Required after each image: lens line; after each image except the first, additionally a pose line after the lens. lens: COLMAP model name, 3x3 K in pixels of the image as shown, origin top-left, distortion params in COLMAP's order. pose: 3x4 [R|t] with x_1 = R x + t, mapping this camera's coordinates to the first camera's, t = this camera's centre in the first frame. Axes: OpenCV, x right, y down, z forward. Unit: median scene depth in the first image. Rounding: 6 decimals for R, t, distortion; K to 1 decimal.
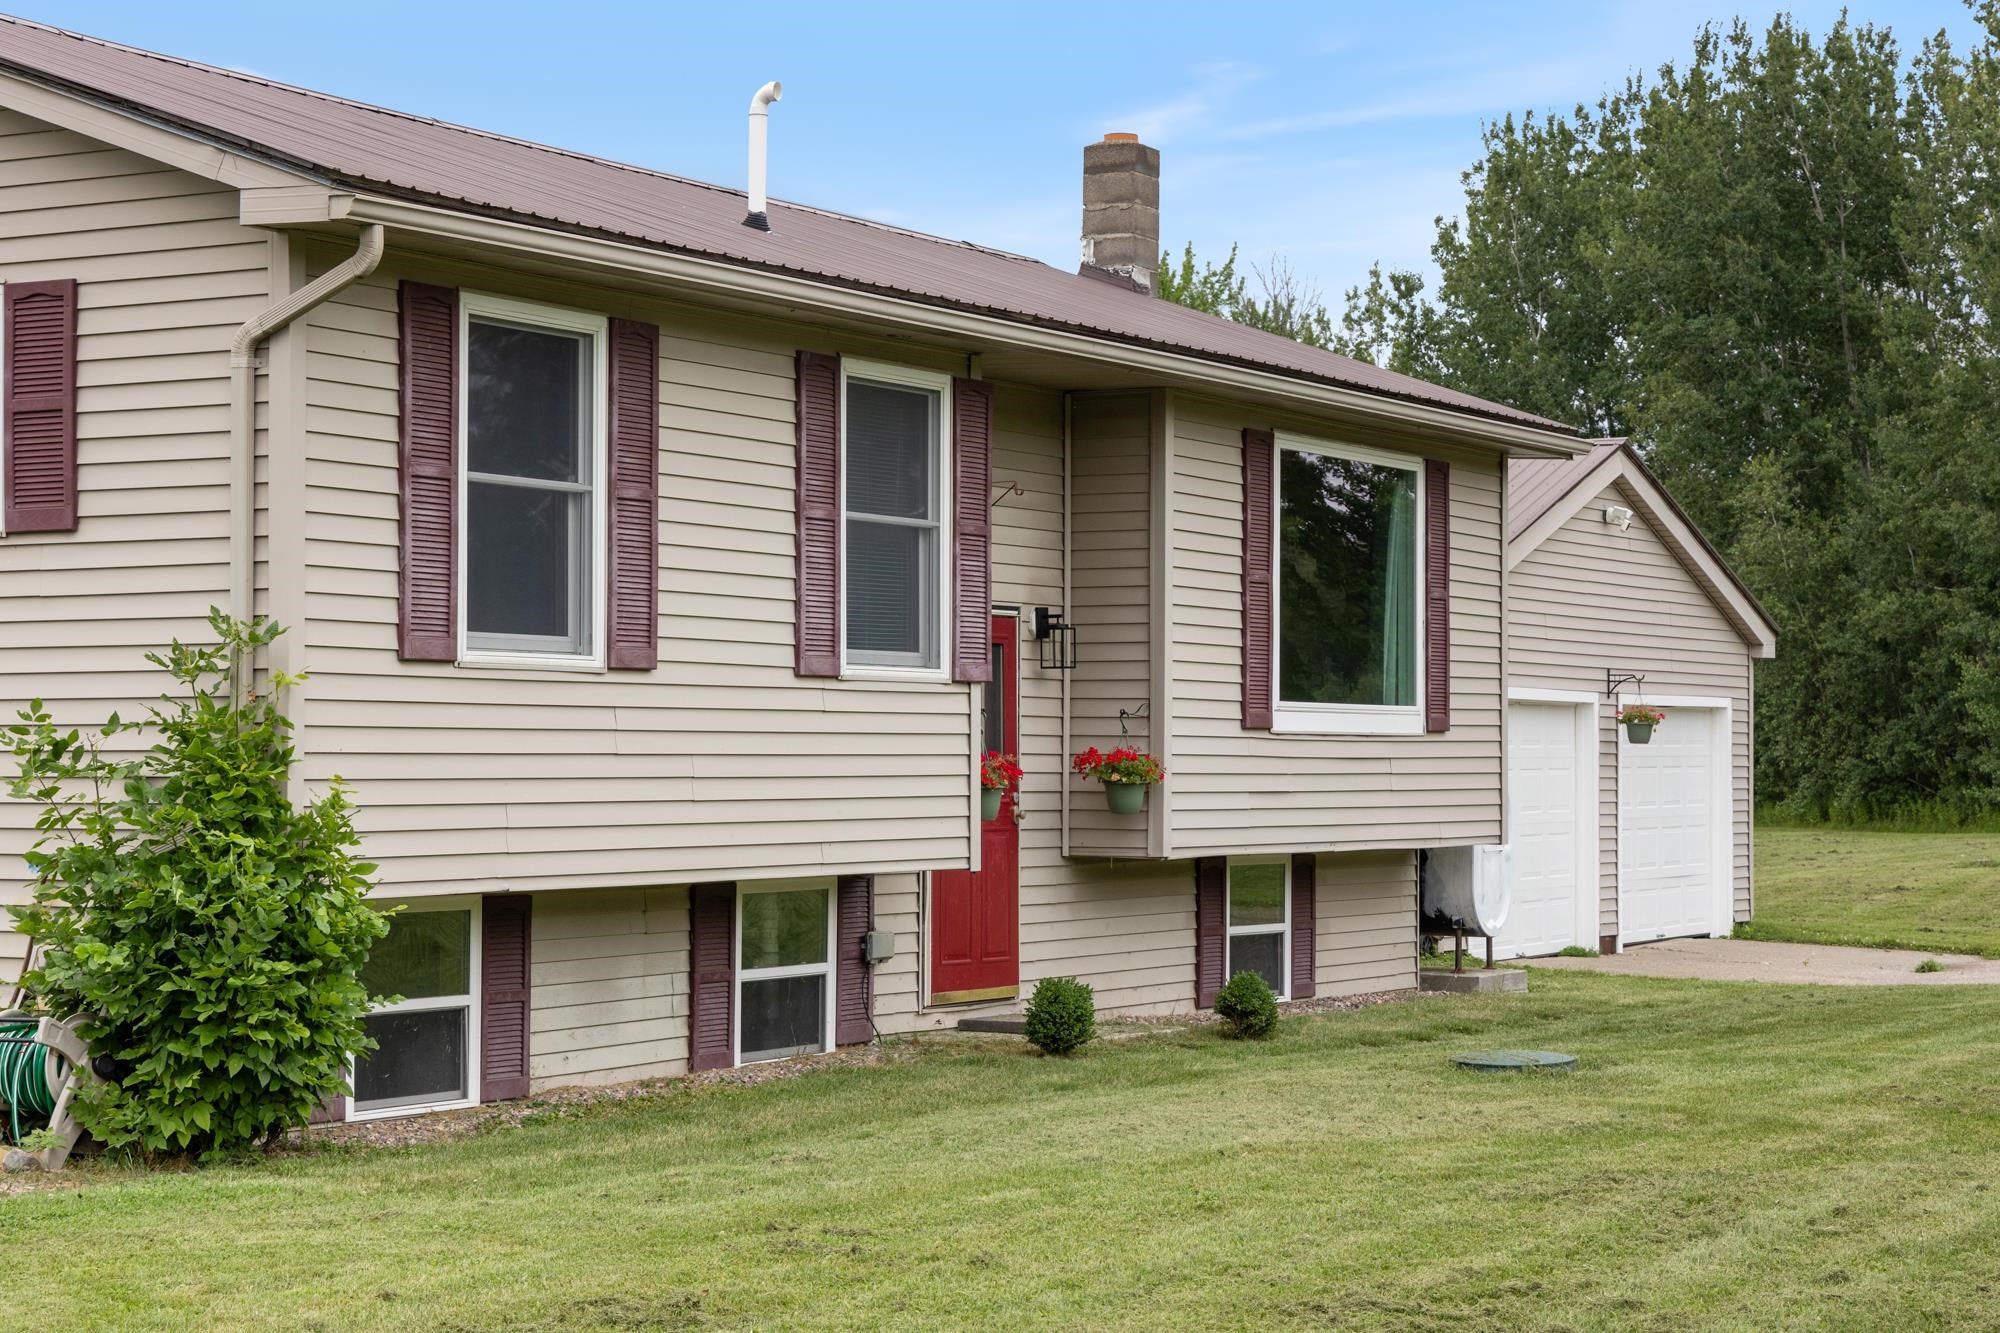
lens RADIAL K [[3928.9, 0, 1000.0], [0, 3928.9, 666.5], [0, 0, 1]] dist [0.027463, 0.119966]
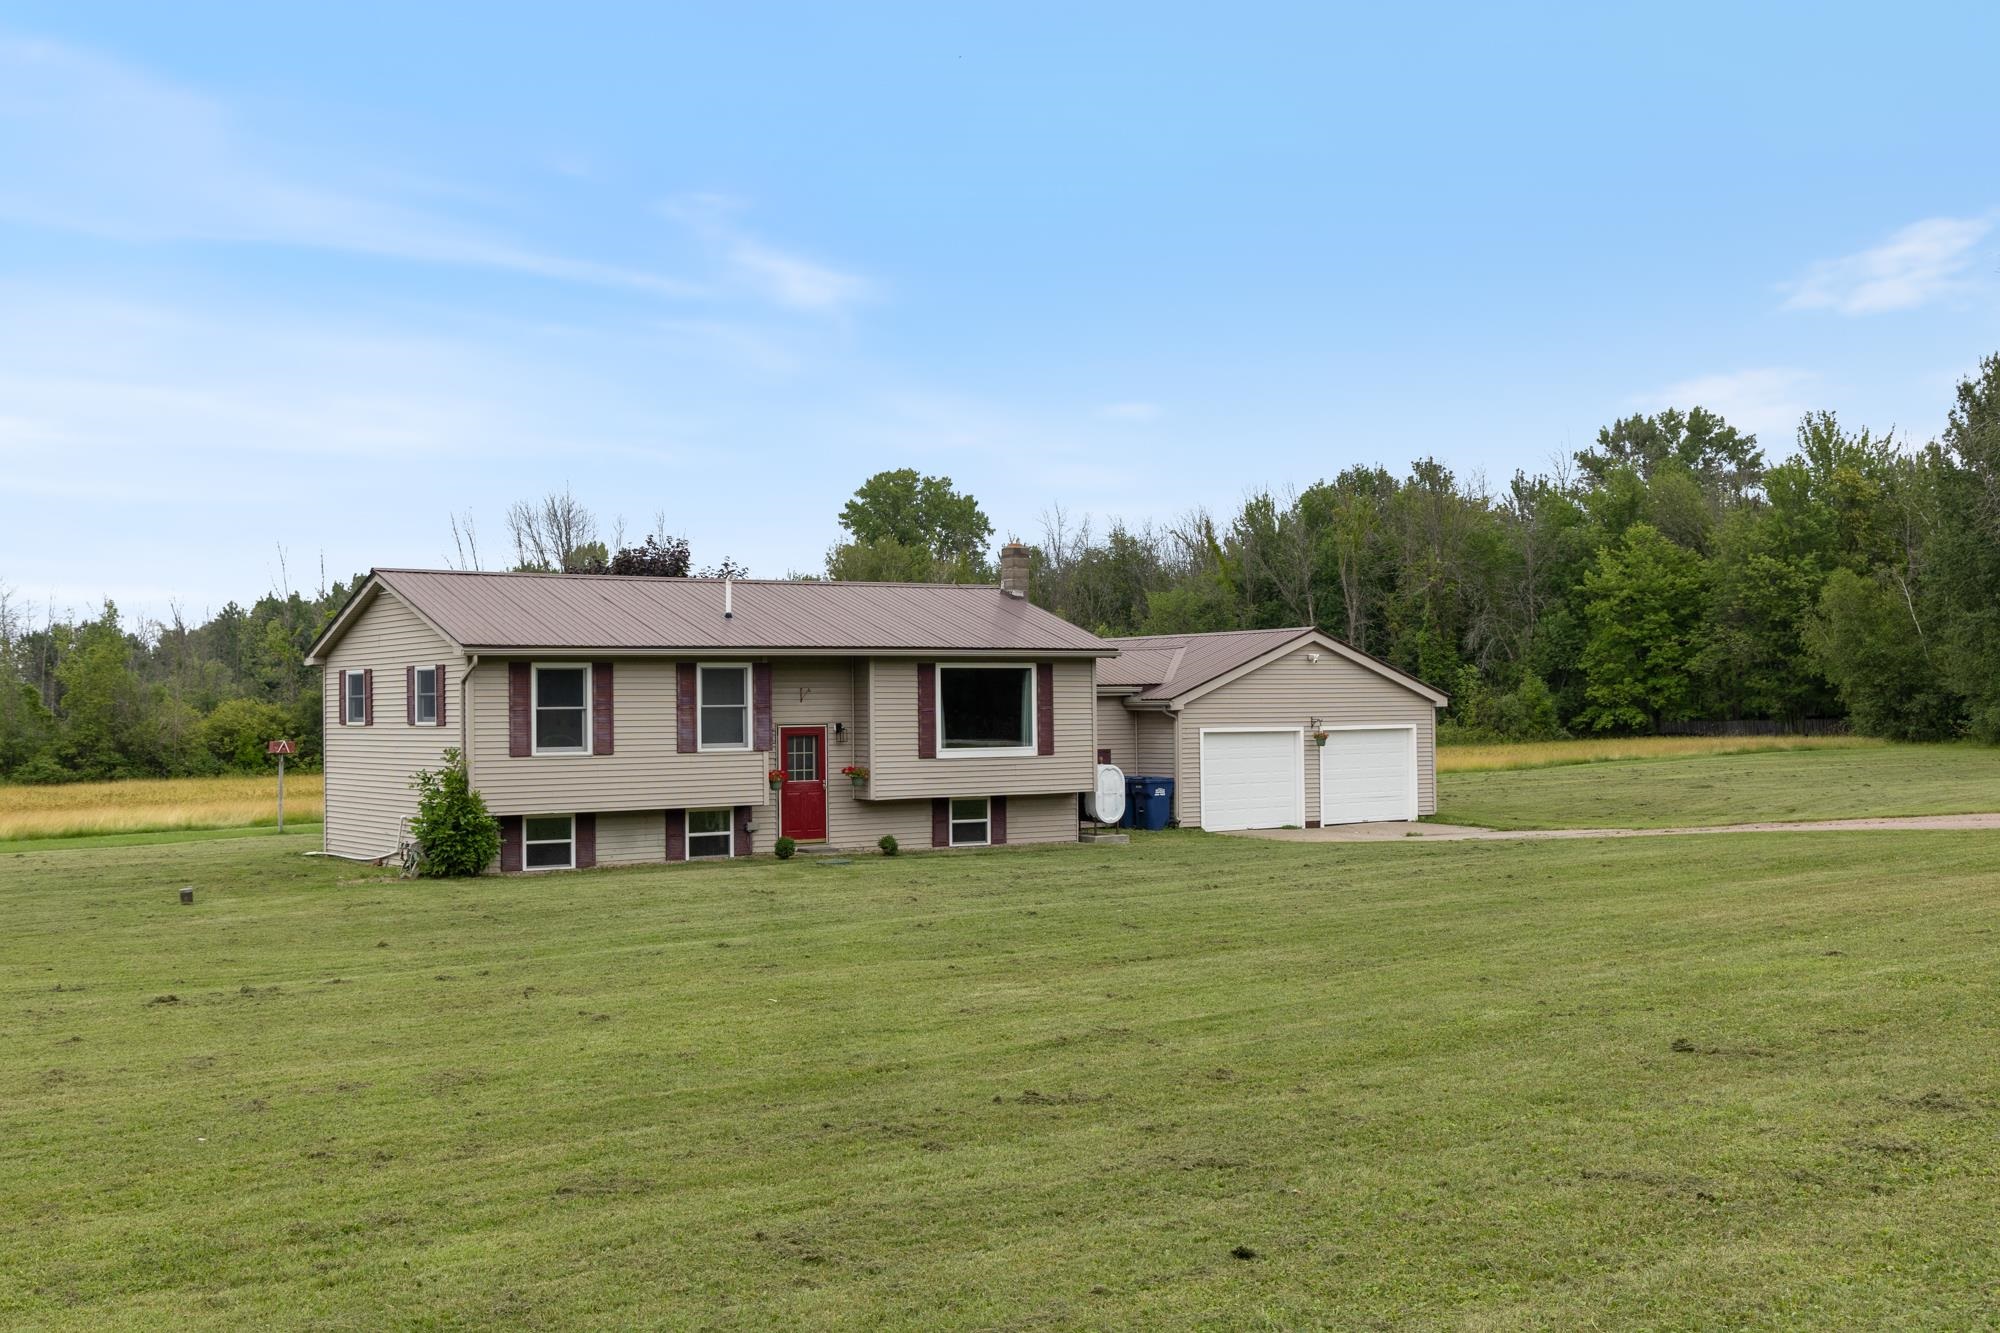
lens RADIAL K [[2178.6, 0, 1000.0], [0, 2178.6, 666.5], [0, 0, 1]] dist [-0.010756, -0.026335]
pose [[0.894382, -0.021414, -0.446792, 1.109438], [0.024932, 0.999687, 0.001995, -0.073355], [0.446609, -0.012924, 0.894636, -0.661833]]
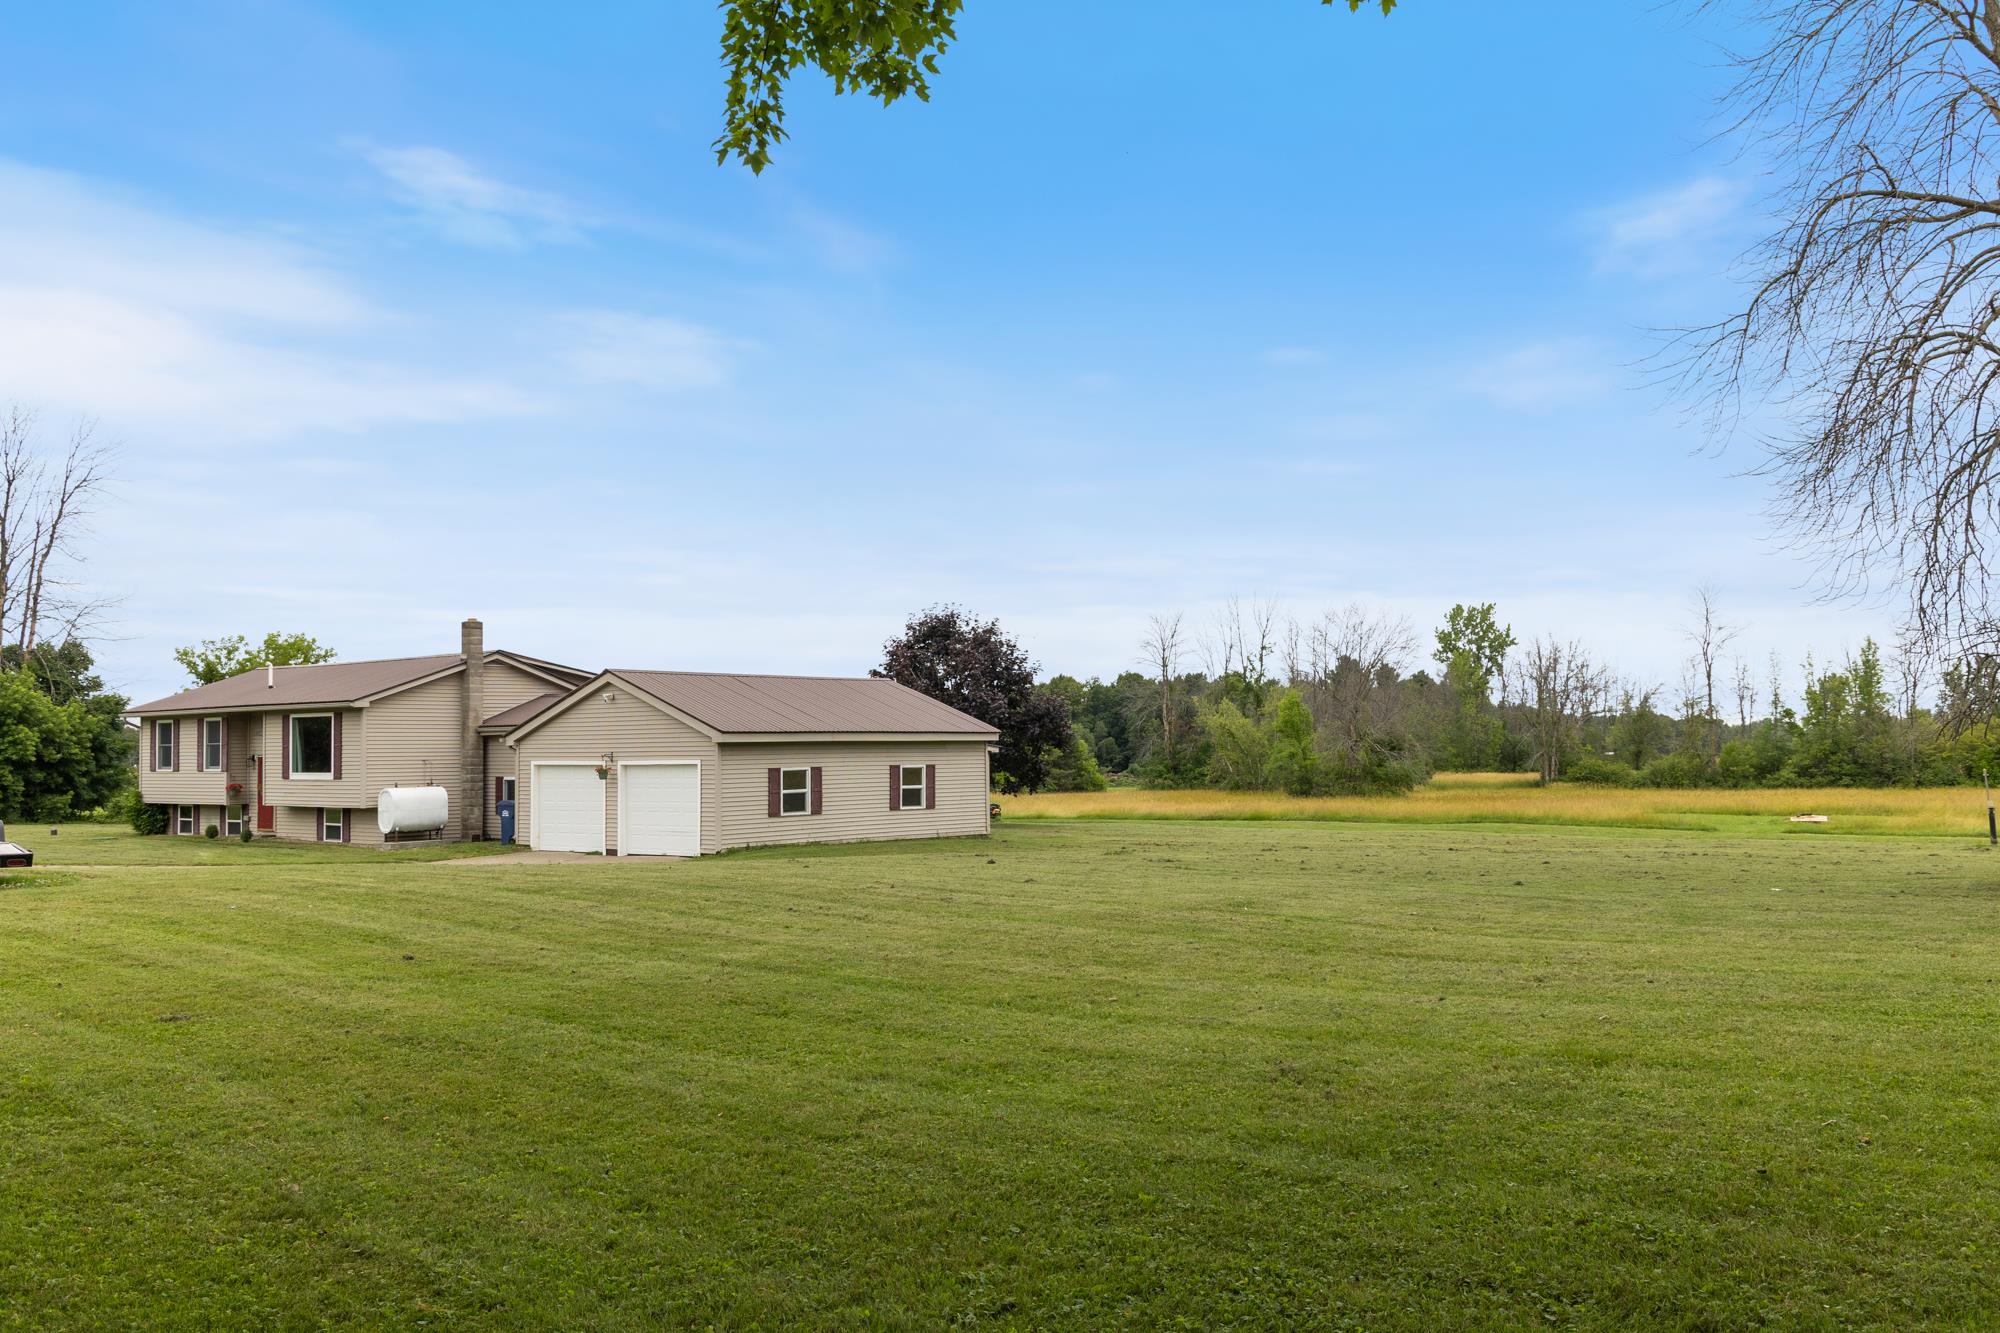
lens RADIAL K [[1655.4, 0, 1000.0], [0, 1655.4, 666.5], [0, 0, 1]] dist [-0.004371, -0.002402]
pose [[-0.169540, -0.048849, -0.984312, 2.290600], [0.034659, 0.997857, -0.055491, 0.026344], [0.984914, -0.043523, -0.167484, 2.672794]]
